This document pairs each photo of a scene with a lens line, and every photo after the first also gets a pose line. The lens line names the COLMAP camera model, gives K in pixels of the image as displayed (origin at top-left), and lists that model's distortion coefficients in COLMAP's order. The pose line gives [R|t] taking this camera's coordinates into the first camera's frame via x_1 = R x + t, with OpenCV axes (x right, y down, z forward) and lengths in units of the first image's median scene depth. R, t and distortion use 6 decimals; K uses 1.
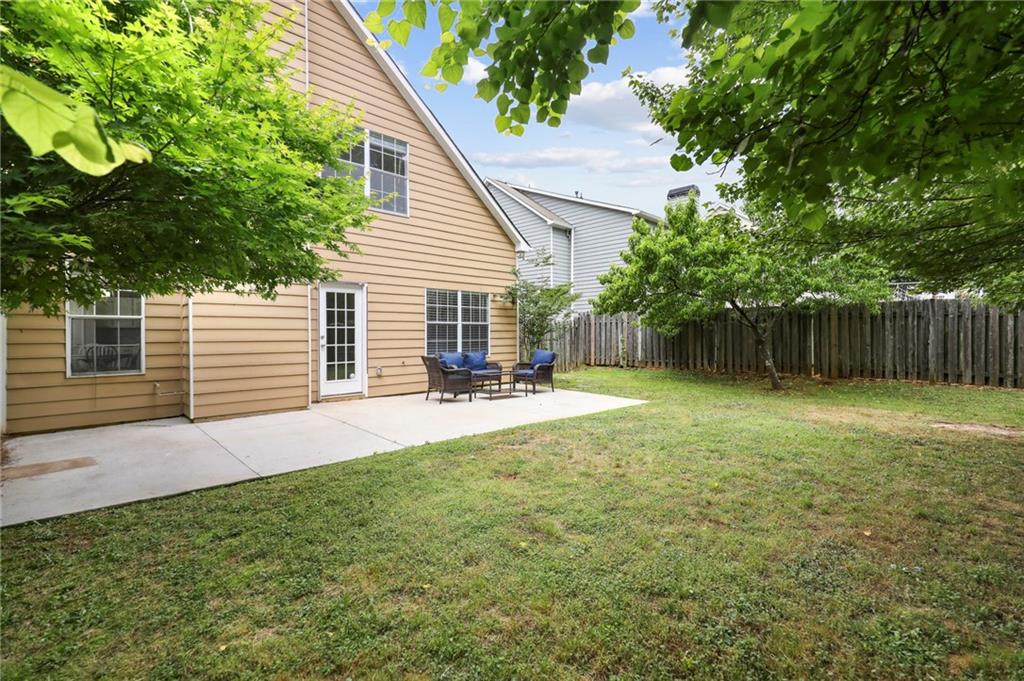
lens RADIAL K [[461.9, 0, 512.0], [0, 461.9, 333.7], [0, 0, 1]] dist [0.013042, -0.006786]
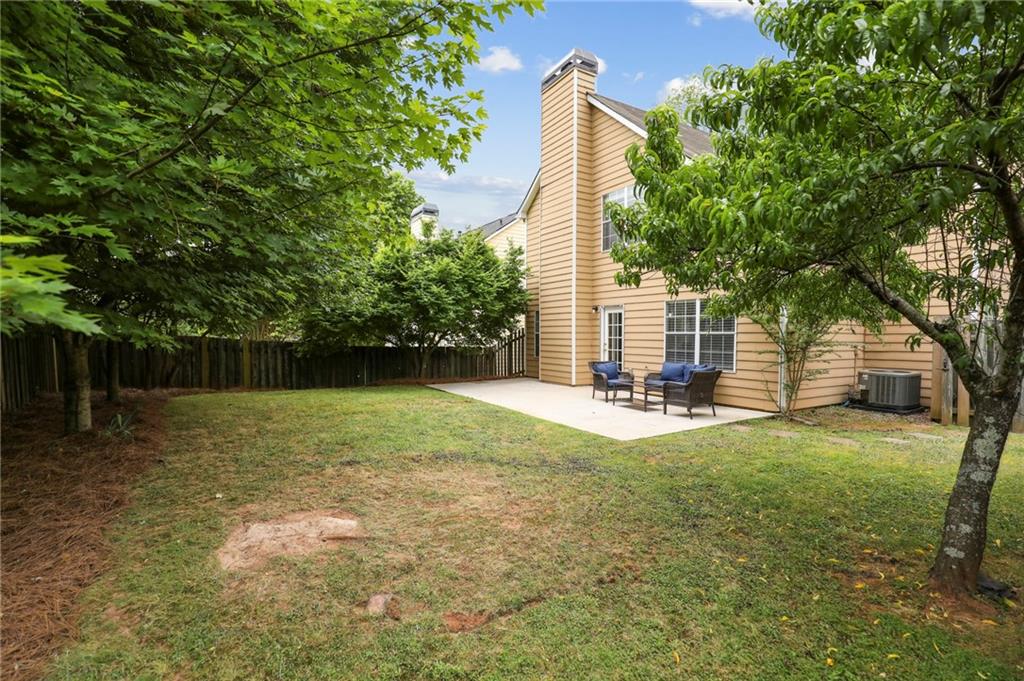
lens RADIAL K [[461.9, 0, 511.7], [0, 461.9, 337.9], [0, 0, 1]] dist [0.013042, -0.006786]
pose [[-0.219167, 0.004417, -0.975677, 0.947834], [-0.011858, 0.999904, 0.007190, -0.016495], [0.975615, 0.013146, -0.219093, 0.884904]]
